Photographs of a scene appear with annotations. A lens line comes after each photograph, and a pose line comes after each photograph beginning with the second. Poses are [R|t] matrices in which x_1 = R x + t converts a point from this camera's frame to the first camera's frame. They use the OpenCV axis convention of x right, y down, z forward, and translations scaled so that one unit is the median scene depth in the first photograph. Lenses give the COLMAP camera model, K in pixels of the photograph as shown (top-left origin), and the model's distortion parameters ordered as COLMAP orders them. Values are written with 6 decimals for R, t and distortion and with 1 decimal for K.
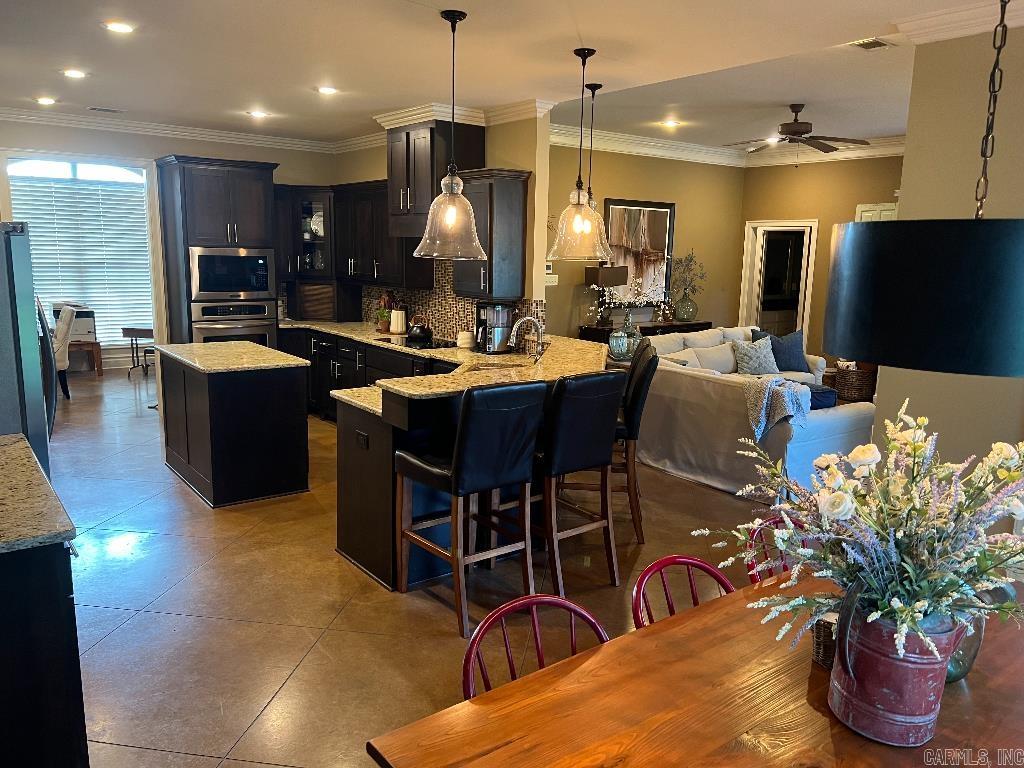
lens RADIAL K [[765.8, 0, 515.5], [0, 765.8, 389.0], [0, 0, 1]] dist [0.063486, -0.070249]
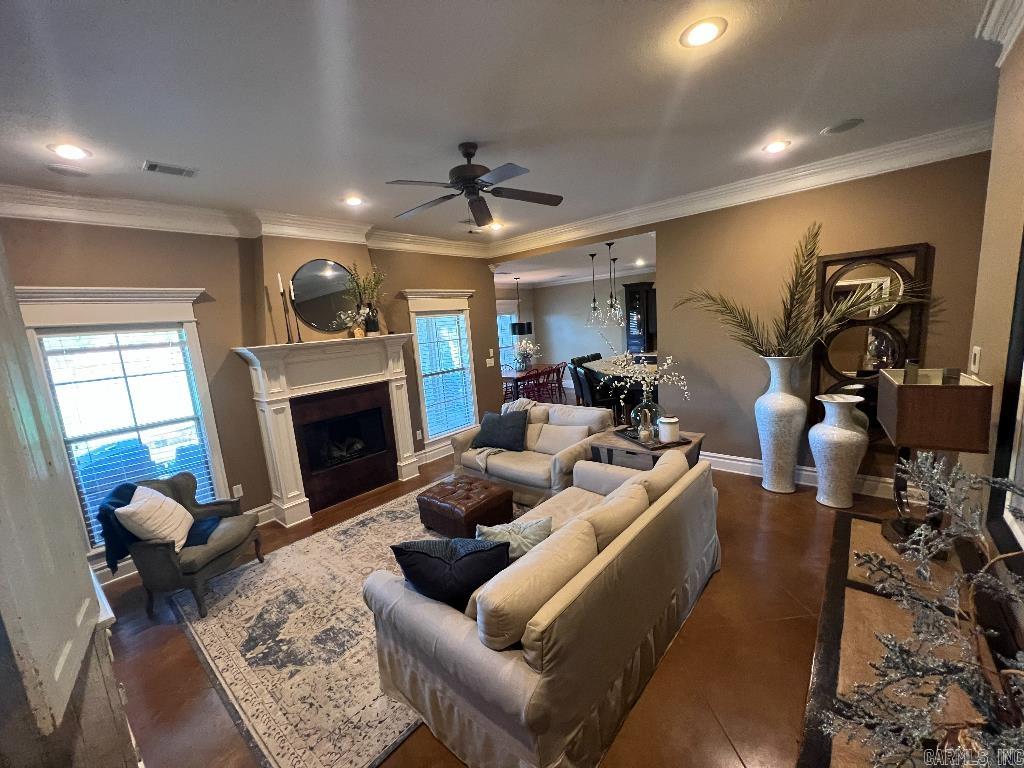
lens RADIAL K [[410.8, 0, 512.1], [0, 410.8, 386.4], [0, 0, 1]] dist [-0.002215, 0.000211]
pose [[-0.976155, 0.083254, -0.200477, 0.352285], [0.012097, 0.942959, 0.332690, -0.233285], [0.216739, 0.322332, -0.921481, 1.211665]]
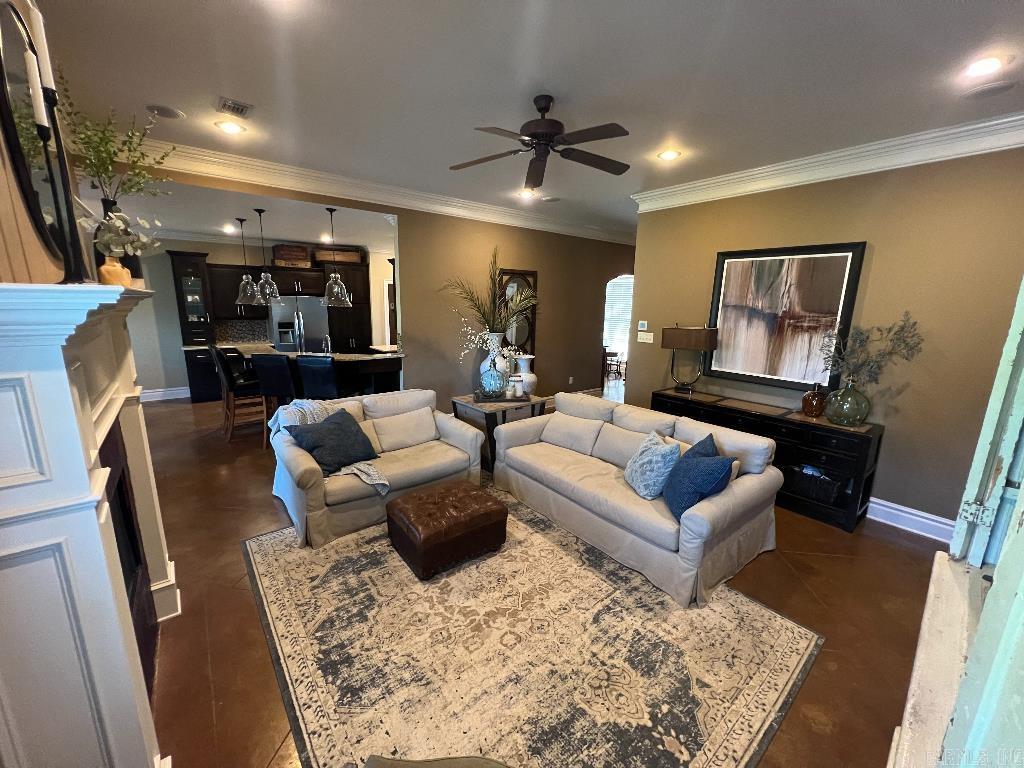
lens RADIAL K [[410.8, 0, 512.1], [0, 410.8, 386.4], [0, 0, 1]] dist [-0.002215, 0.000211]
pose [[0.033200, 0.183053, -0.982542, 0.650245], [-0.205480, 0.963333, 0.172531, -0.144512], [0.978098, 0.196165, 0.069596, 0.834357]]
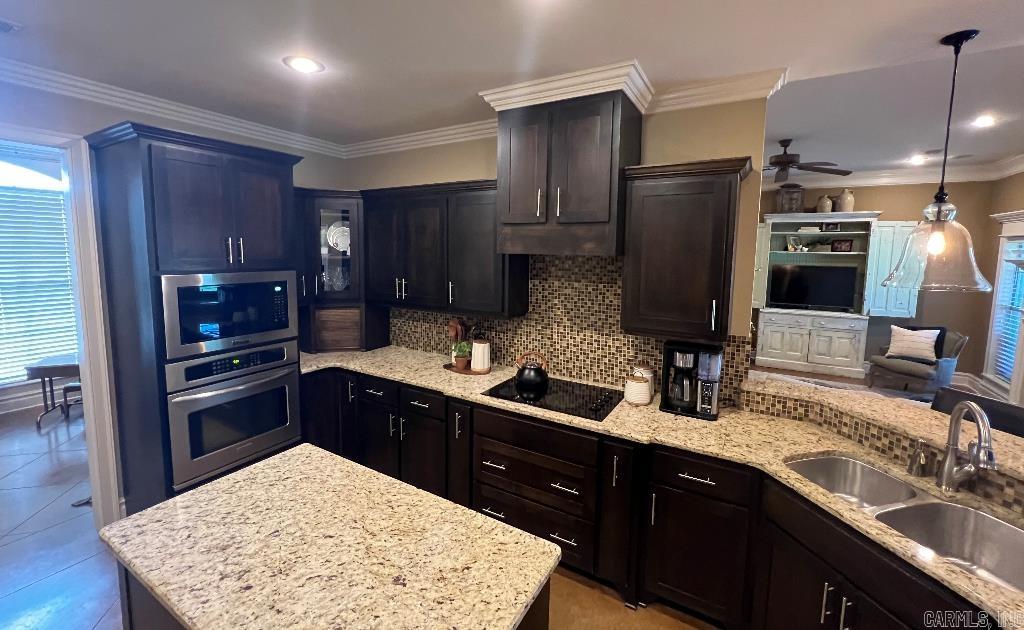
lens RADIAL K [[412.6, 0, 512.6], [0, 412.6, 292.2], [0, 0, 1]] dist [-0.002522, 0.000247]
pose [[0.925252, -0.049383, 0.376126, -0.236028], [0.077099, 0.995277, -0.058985, -0.106150], [-0.371436, 0.083575, 0.924689, 0.489748]]
